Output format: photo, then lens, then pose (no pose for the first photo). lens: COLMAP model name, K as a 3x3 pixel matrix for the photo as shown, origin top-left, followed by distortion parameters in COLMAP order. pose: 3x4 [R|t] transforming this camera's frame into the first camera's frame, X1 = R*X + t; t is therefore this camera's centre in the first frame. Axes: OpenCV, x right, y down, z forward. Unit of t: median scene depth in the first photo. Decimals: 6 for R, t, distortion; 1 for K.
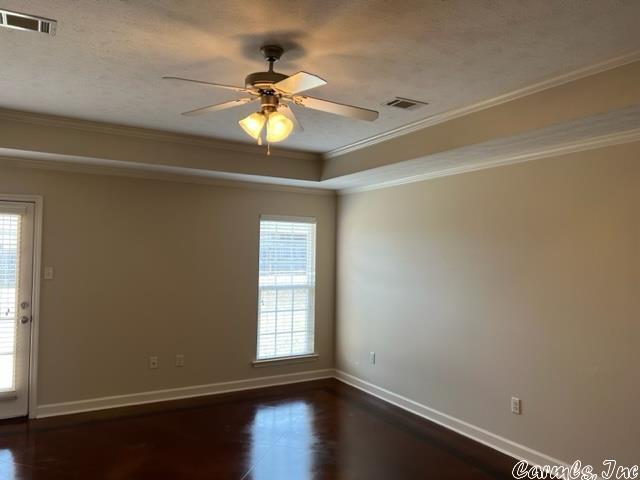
lens RADIAL K [[475.7, 0, 320.0], [0, 475.7, 240.0], [0, 0, 1]] dist [0.074832, -0.097179]
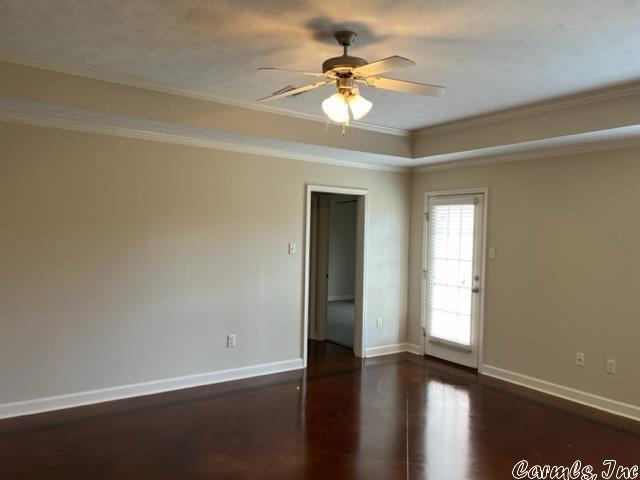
lens RADIAL K [[475.7, 0, 320.0], [0, 475.7, 240.0], [0, 0, 1]] dist [0.074832, -0.097179]
pose [[0.098993, 0.001067, -0.995088, 0.558435], [0.001598, 0.999998, 0.001231, 0.035757], [0.995087, -0.001712, 0.098991, 0.482595]]
